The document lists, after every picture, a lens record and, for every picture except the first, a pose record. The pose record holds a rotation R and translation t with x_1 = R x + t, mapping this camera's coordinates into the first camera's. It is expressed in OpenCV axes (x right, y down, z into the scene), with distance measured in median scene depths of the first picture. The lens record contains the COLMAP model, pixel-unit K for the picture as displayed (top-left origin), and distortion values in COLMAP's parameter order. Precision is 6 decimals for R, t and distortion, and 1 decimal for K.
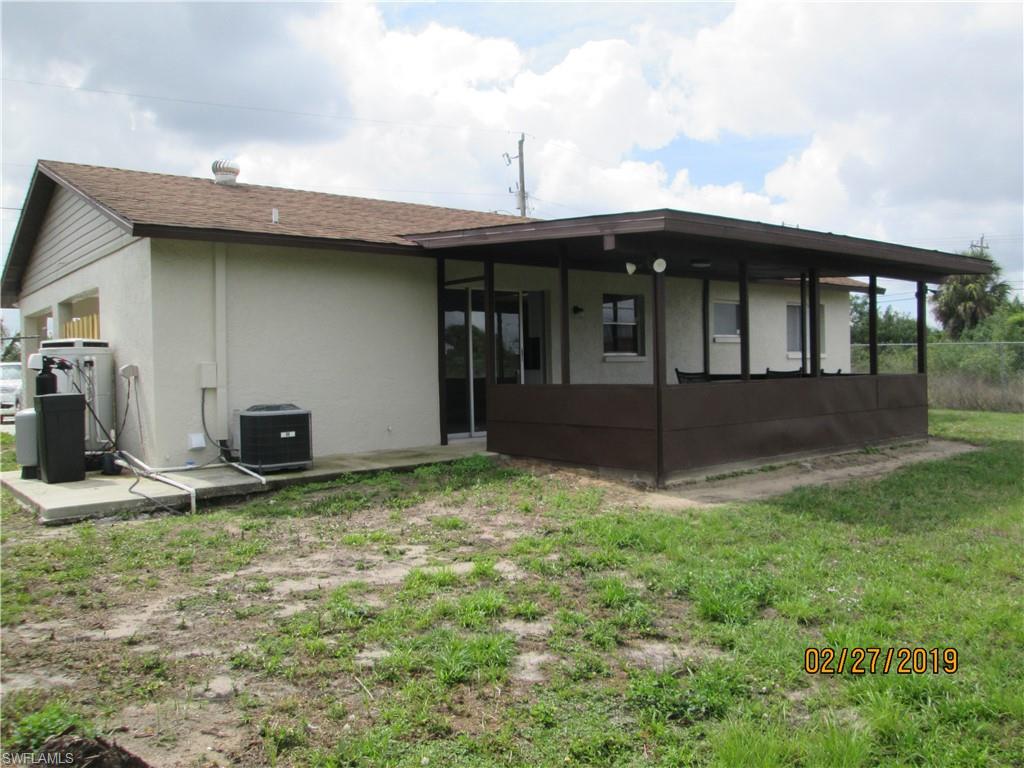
lens RADIAL K [[854.1, 0, 513.7], [0, 854.1, 390.7], [0, 0, 1]] dist [-0.053734, 0.025749]
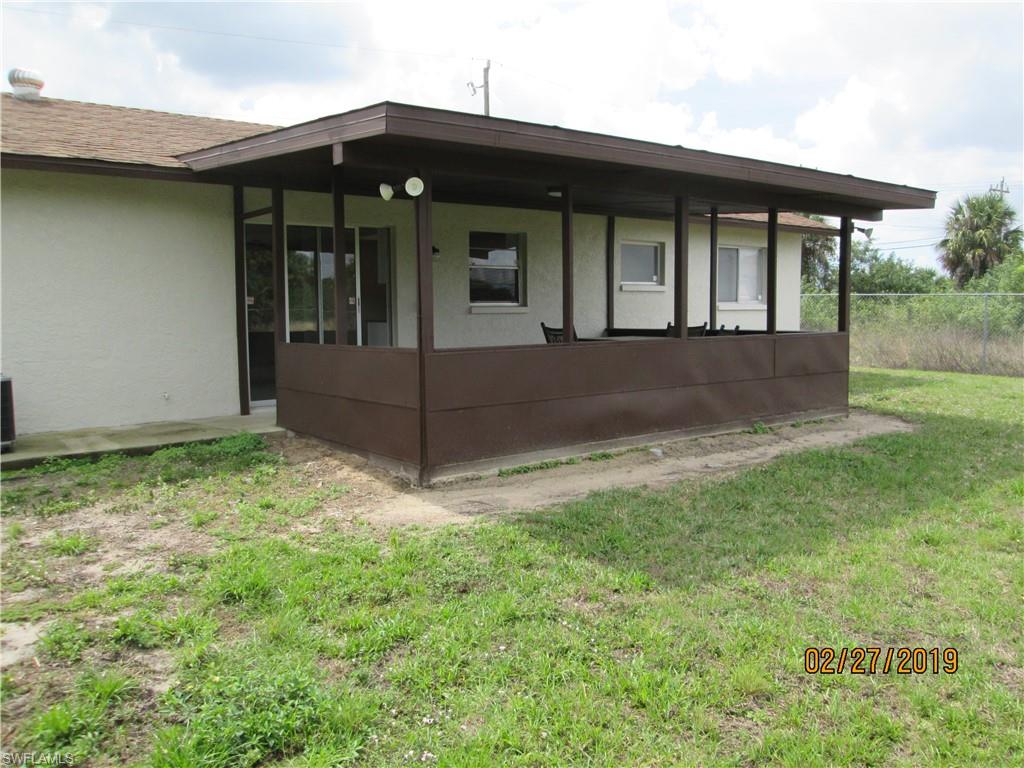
lens RADIAL K [[854.1, 0, 535.4], [0, 854.1, 383.5], [0, 0, 1]] dist [-0.053734, 0.025749]
pose [[0.999908, 0.008597, -0.010528, 0.197724], [-0.008010, 0.998477, 0.054584, -0.013057], [0.010981, -0.054495, 0.998454, 0.183282]]
